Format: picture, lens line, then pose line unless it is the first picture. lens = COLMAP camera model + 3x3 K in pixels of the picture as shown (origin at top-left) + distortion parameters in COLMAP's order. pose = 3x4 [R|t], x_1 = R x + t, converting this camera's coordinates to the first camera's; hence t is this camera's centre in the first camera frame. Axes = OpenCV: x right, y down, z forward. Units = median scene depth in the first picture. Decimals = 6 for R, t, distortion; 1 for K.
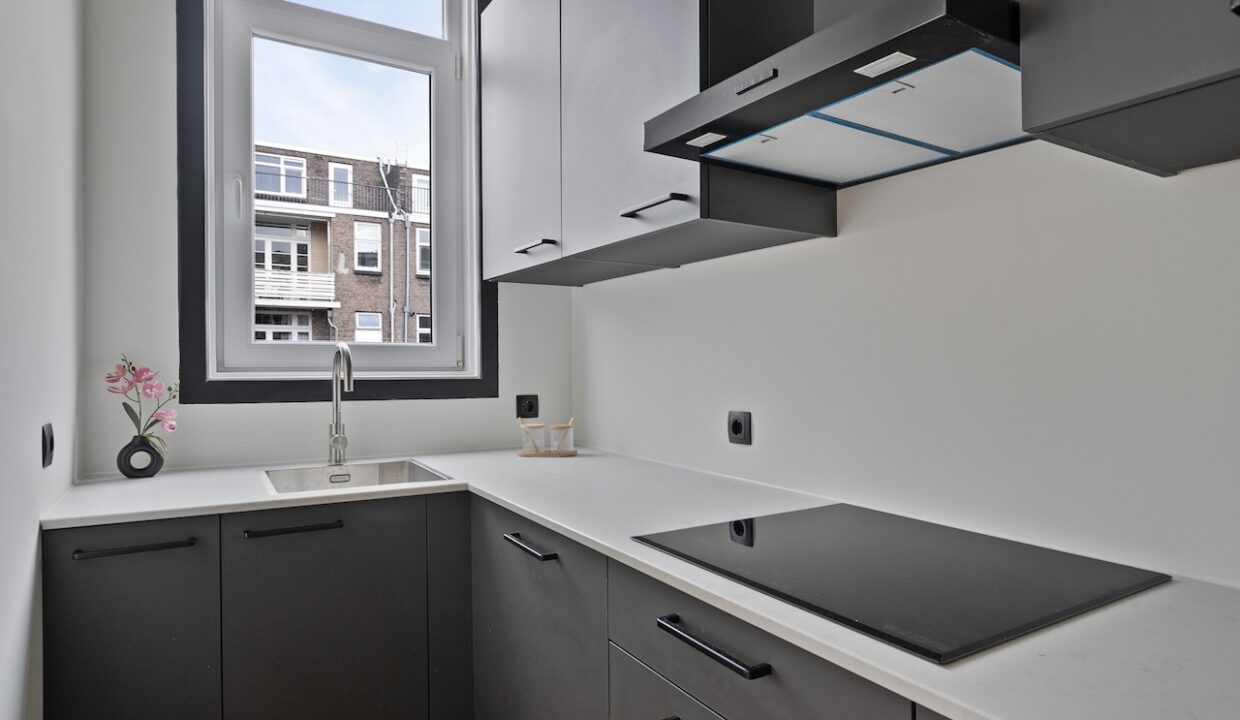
lens RADIAL K [[693.0, 0, 624.2], [0, 693.0, 354.7], [0, 0, 1]] dist [-0.002808, 0.000262]
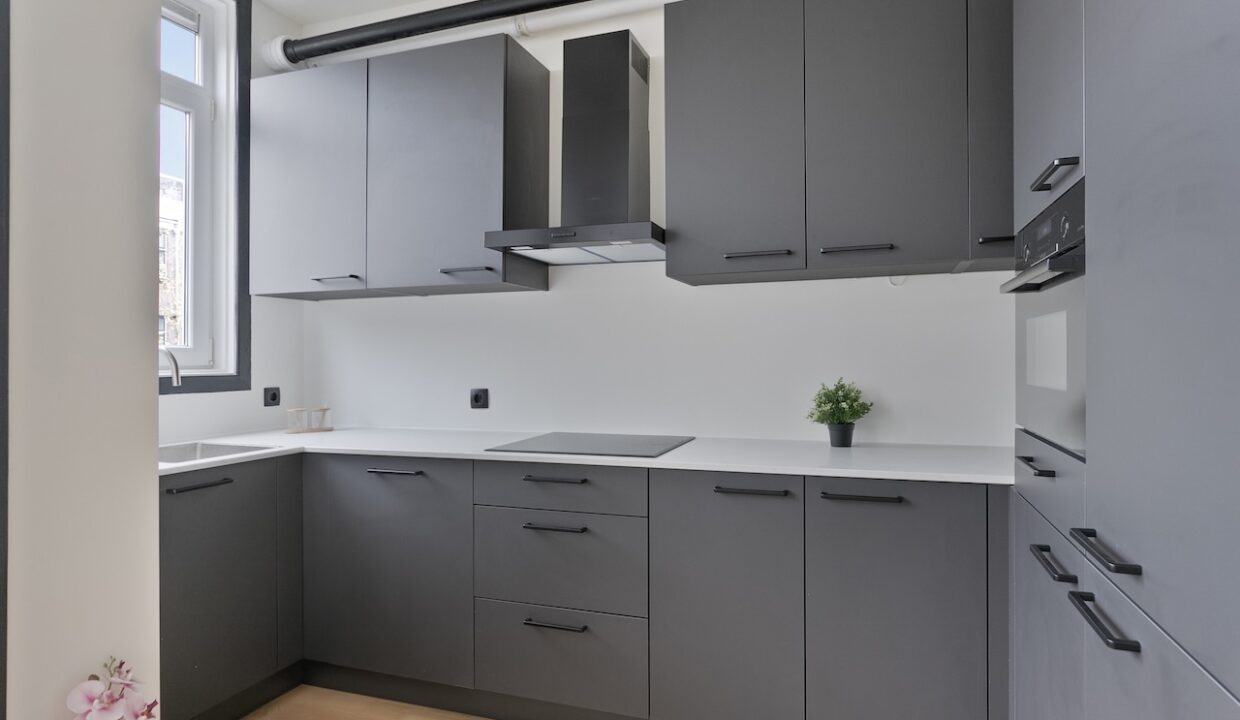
lens RADIAL K [[706.1, 0, 620.5], [0, 706.1, 353.9], [0, 0, 1]] dist [-0.001561, 0.000838]
pose [[0.779633, -0.005503, 0.626212, -0.577009], [0.003044, 0.999983, 0.004999, -0.007262], [-0.626229, -0.001991, 0.779637, -0.476783]]
